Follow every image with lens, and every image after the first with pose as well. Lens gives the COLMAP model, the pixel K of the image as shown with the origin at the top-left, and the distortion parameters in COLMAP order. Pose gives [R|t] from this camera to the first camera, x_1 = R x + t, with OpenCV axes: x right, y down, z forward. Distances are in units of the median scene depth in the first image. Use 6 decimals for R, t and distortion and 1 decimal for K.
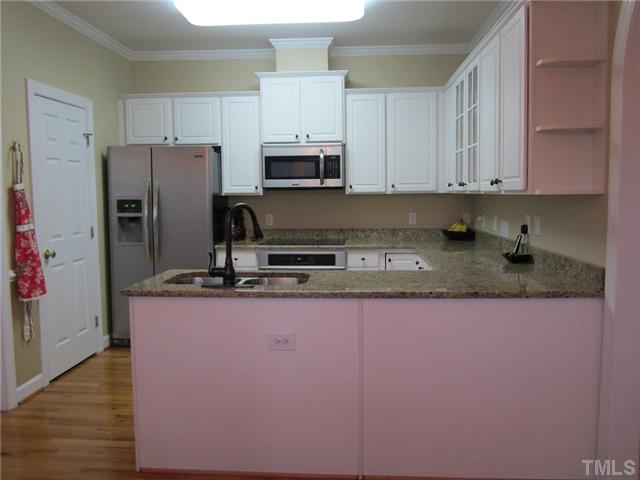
lens RADIAL K [[541.6, 0, 320.0], [0, 541.6, 240.0], [0, 0, 1]] dist [0.001913, 0.000791]
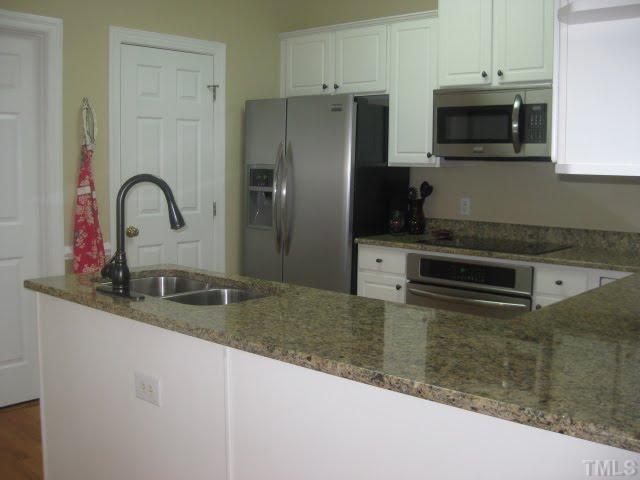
lens RADIAL K [[713.5, 0, 320.0], [0, 713.5, 240.0], [0, 0, 1]] dist [-0.169246, 0.013780]
pose [[0.796090, 0.081756, -0.599630, 0.309291], [-0.072375, 0.996583, 0.039791, -0.020424], [0.600834, 0.011721, 0.799288, 0.245833]]
